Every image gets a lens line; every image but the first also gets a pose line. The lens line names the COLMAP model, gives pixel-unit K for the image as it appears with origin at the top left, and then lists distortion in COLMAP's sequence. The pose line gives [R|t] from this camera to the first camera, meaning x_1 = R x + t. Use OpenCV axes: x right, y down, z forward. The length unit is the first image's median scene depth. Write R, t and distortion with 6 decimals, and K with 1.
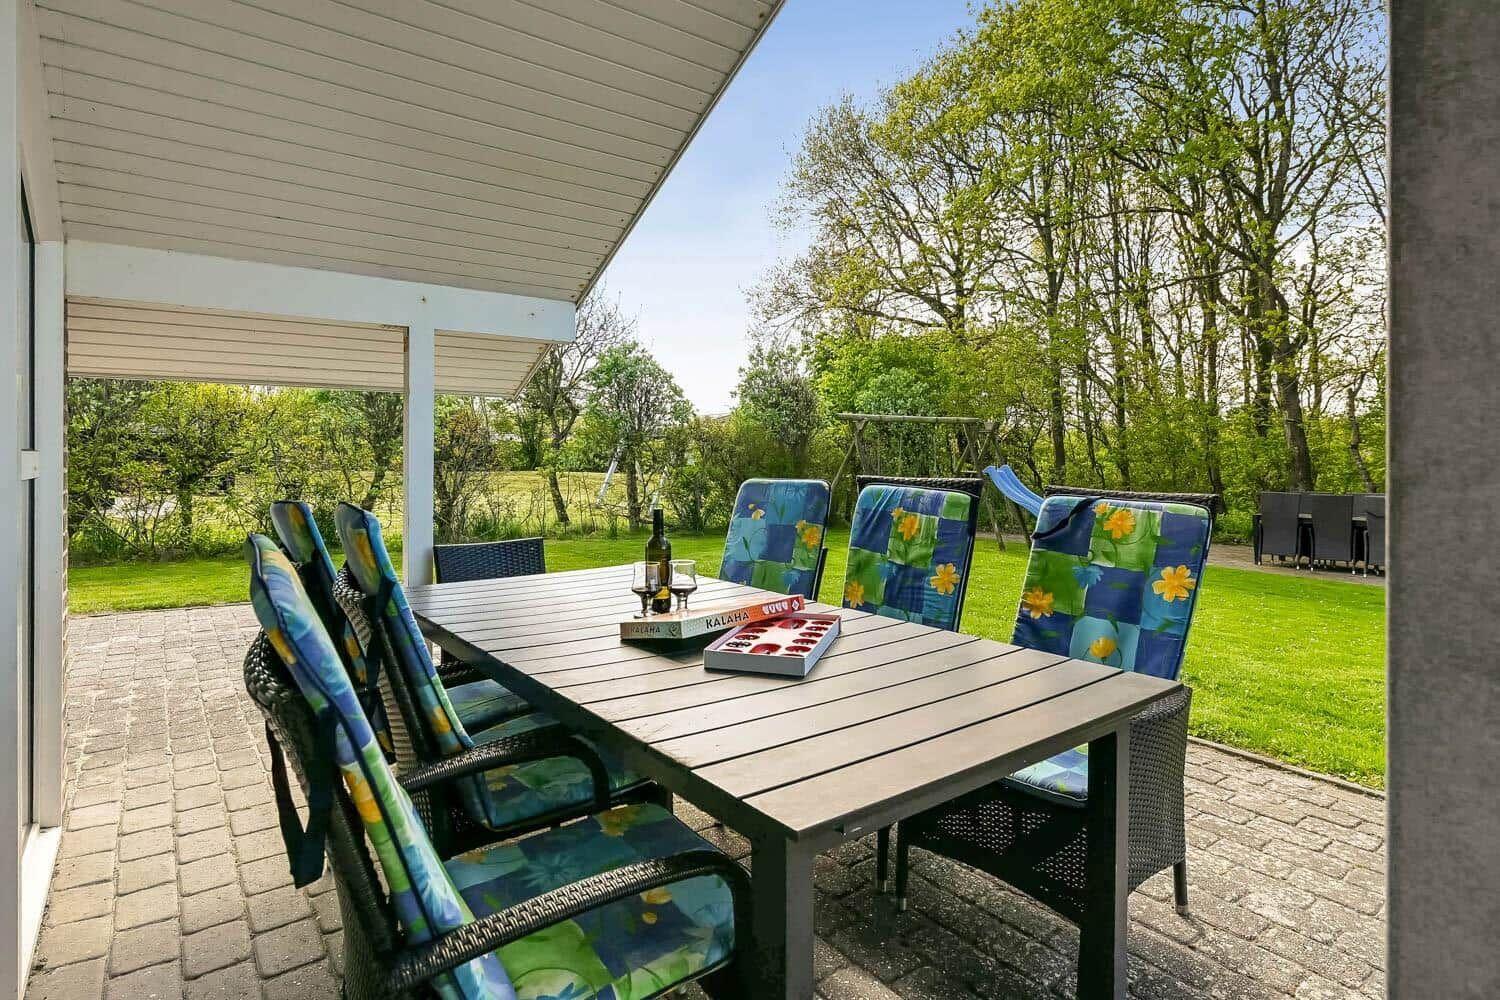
lens RADIAL K [[730.9, 0, 750.6], [0, 730.9, 431.9], [0, 0, 1]] dist [0.000341, 0.000060]
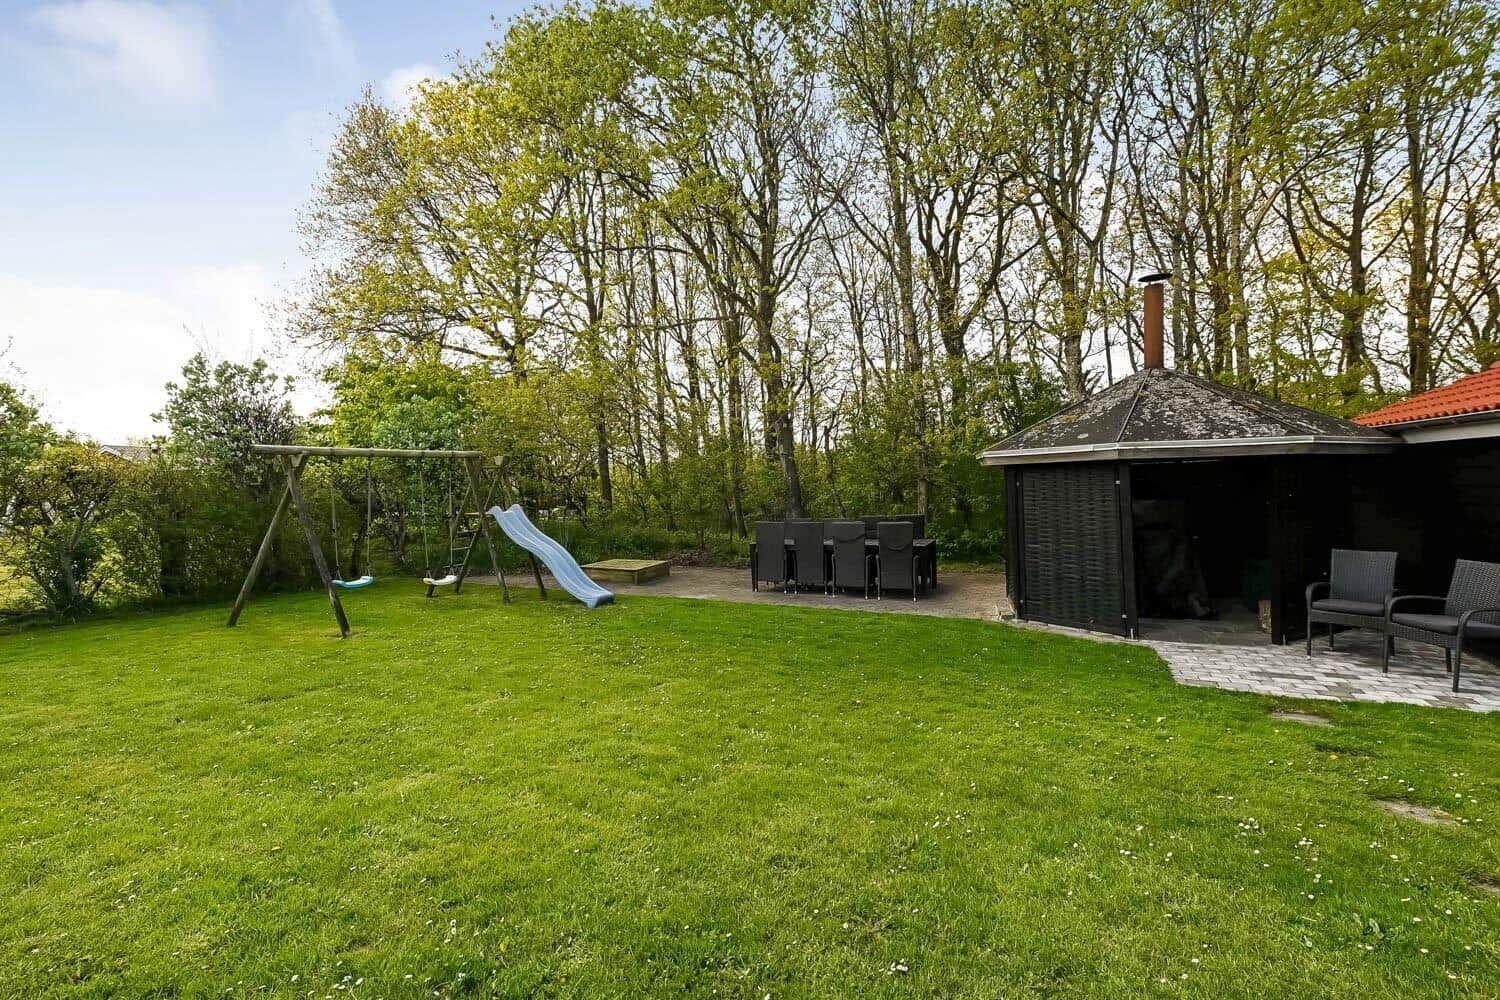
lens RADIAL K [[703.0, 0, 720.2], [0, 703.0, 448.9], [0, 0, 1]] dist [0.014173, 0.000010]
pose [[0.866400, 0.001033, 0.499349, 0.089101], [0.012315, 0.999650, -0.023435, 0.000714], [-0.499198, 0.026453, 0.866084, 0.088943]]
